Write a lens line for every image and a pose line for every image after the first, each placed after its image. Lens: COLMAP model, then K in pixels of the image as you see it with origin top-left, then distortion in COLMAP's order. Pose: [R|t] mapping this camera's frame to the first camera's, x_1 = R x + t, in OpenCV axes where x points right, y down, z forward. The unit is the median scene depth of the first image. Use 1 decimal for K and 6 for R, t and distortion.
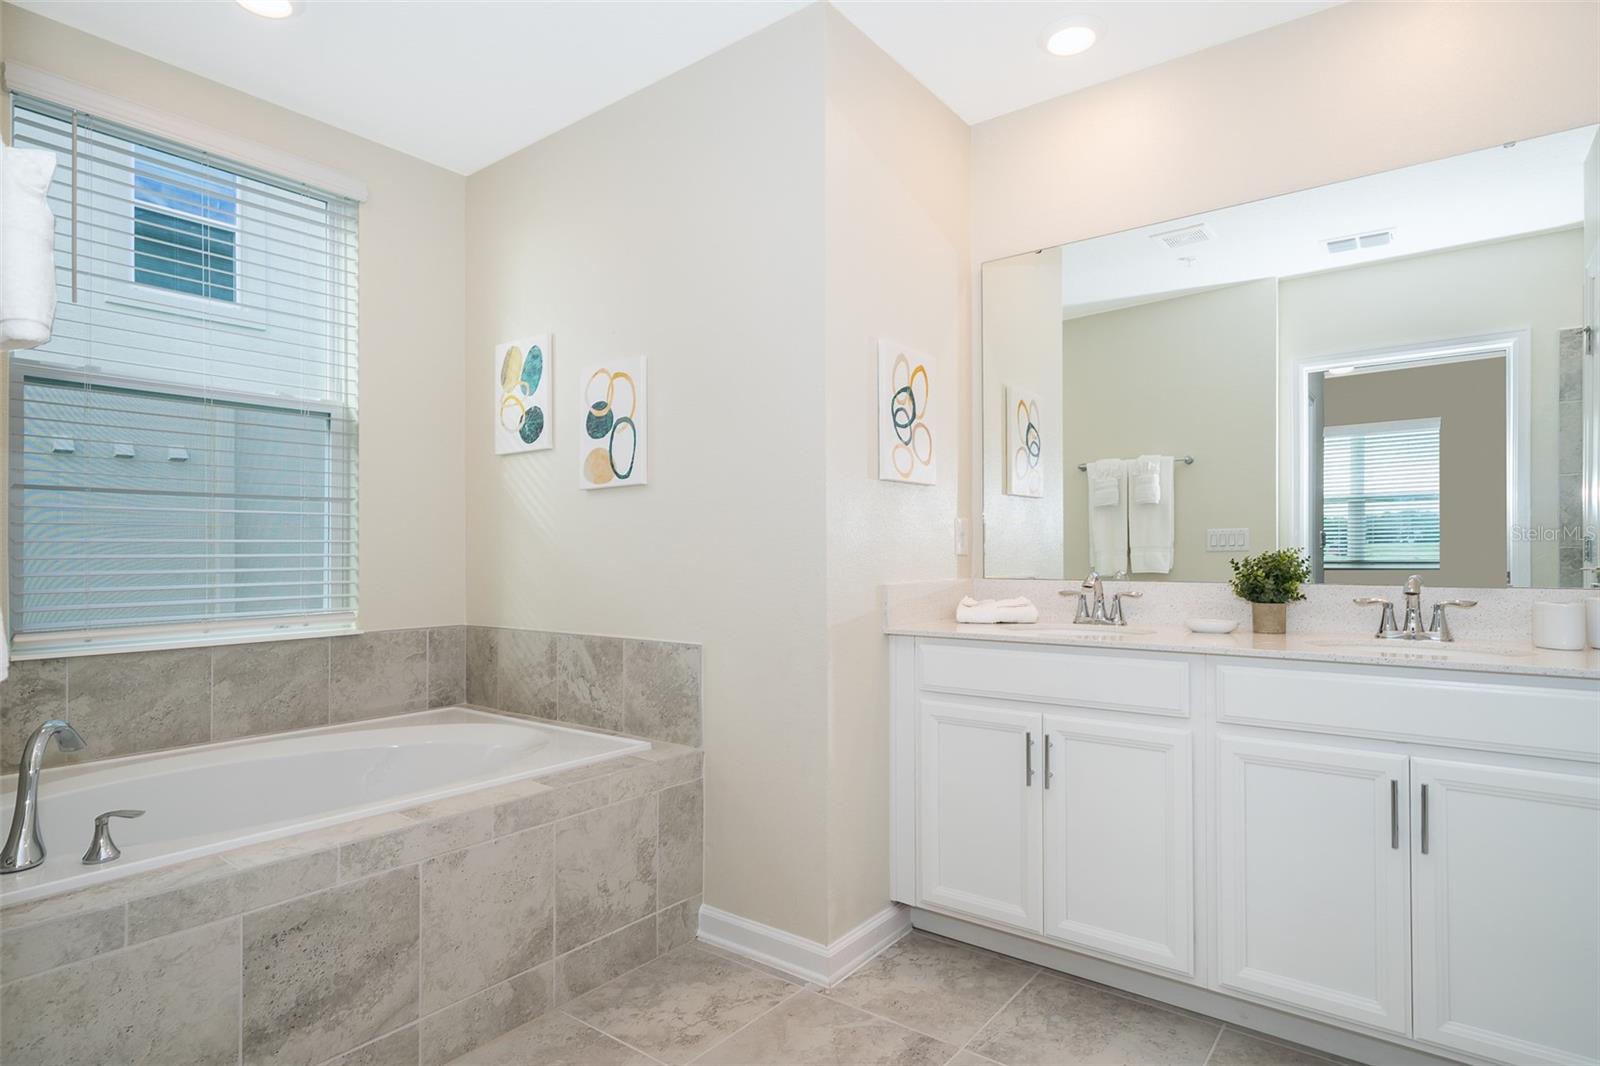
lens RADIAL K [[859.6, 0, 800.0], [0, 859.6, 533.0], [0, 0, 1]] dist [0.001044, 0.000200]
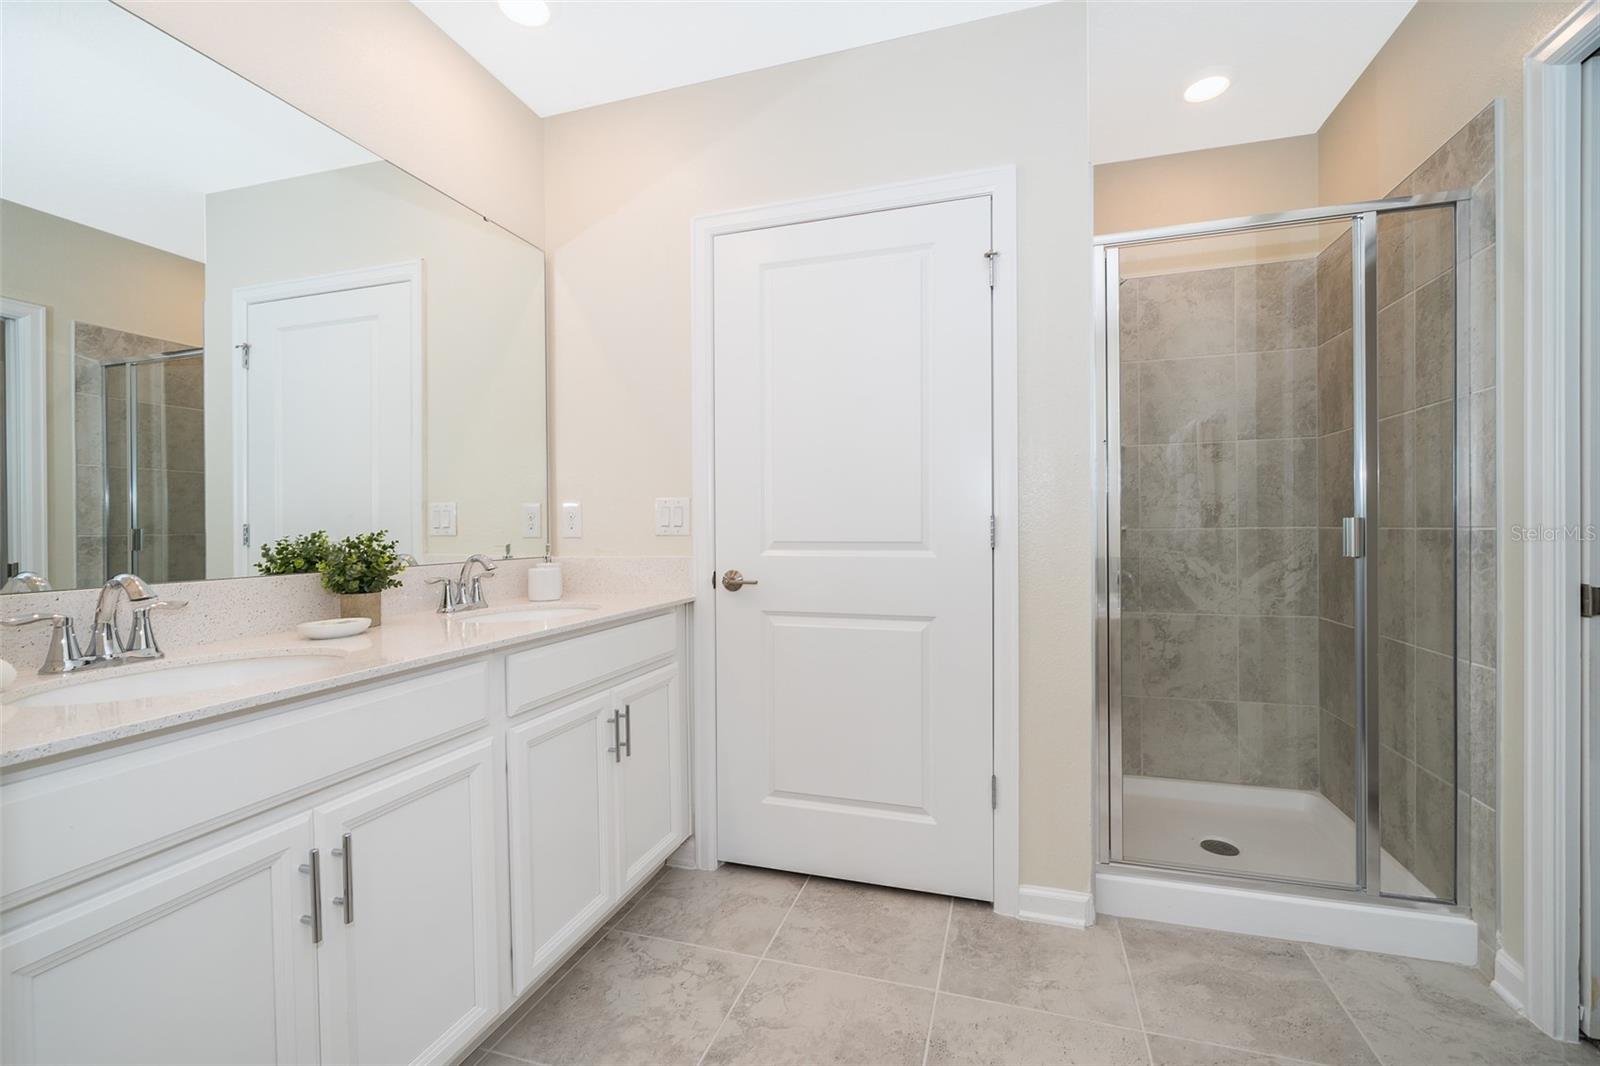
lens RADIAL K [[657.8, 0, 800.0], [0, 657.8, 533.0], [0, 0, 1]] dist [-0.002282, -0.000215]
pose [[-0.333270, 0.002406, 0.942829, -0.253278], [-0.007421, 0.999959, -0.005175, 0.022178], [-0.942802, -0.008722, -0.333238, 0.850173]]
